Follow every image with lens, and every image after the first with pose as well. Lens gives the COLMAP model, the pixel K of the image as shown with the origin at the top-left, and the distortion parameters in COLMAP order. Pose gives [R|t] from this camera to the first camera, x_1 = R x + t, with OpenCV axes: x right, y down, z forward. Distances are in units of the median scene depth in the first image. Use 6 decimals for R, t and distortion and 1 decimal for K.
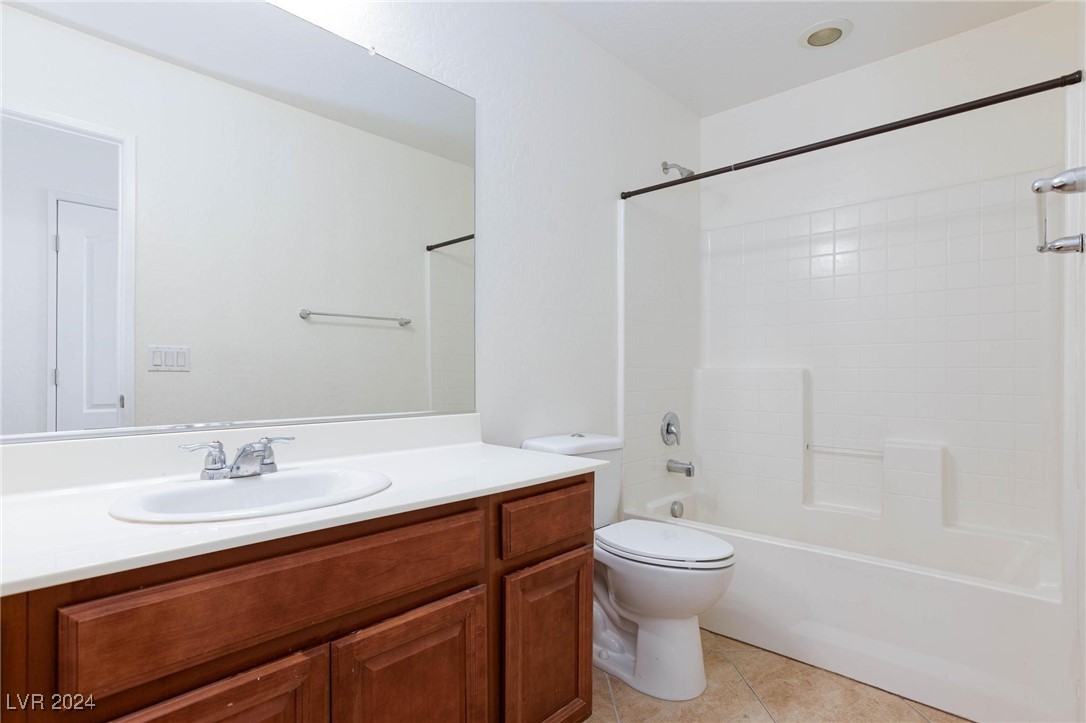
lens RADIAL K [[537.2, 0, 543.2], [0, 537.2, 365.6], [0, 0, 1]] dist [-0.003804, -0.000209]
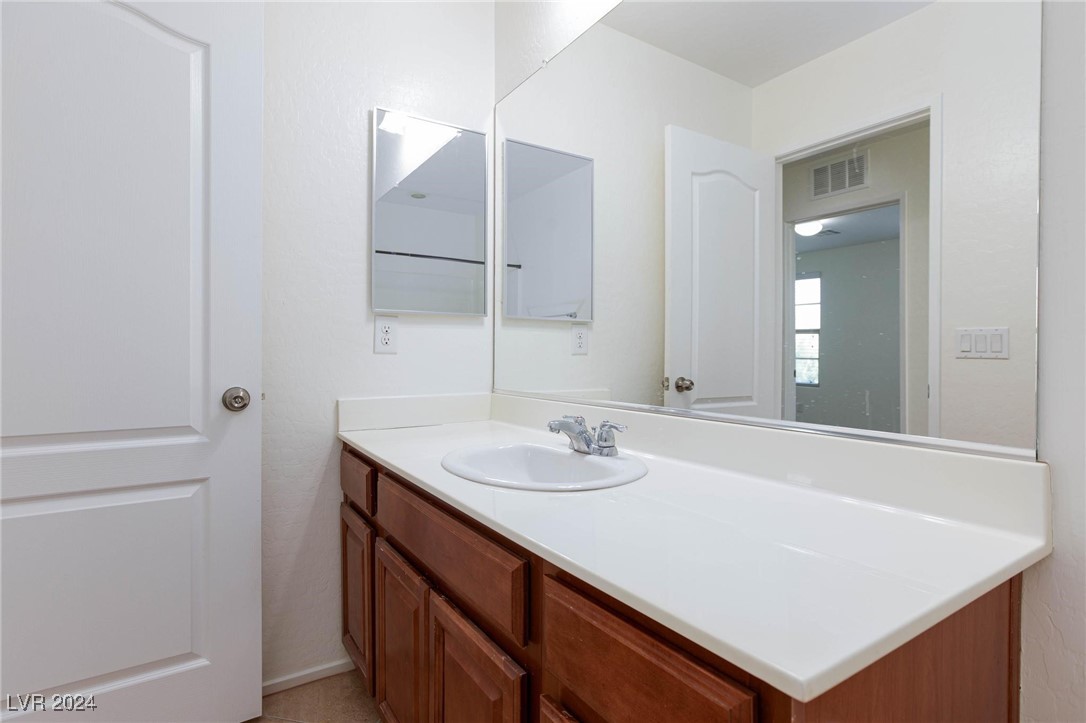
lens RADIAL K [[537.2, 0, 542.2], [0, 537.2, 361.3], [0, 0, 1]] dist [-0.003804, -0.000209]
pose [[-0.227175, 0.006471, -0.973833, 0.460743], [0.006786, 0.999964, 0.005062, 0.011909], [0.973830, -0.005458, -0.227210, 1.015562]]
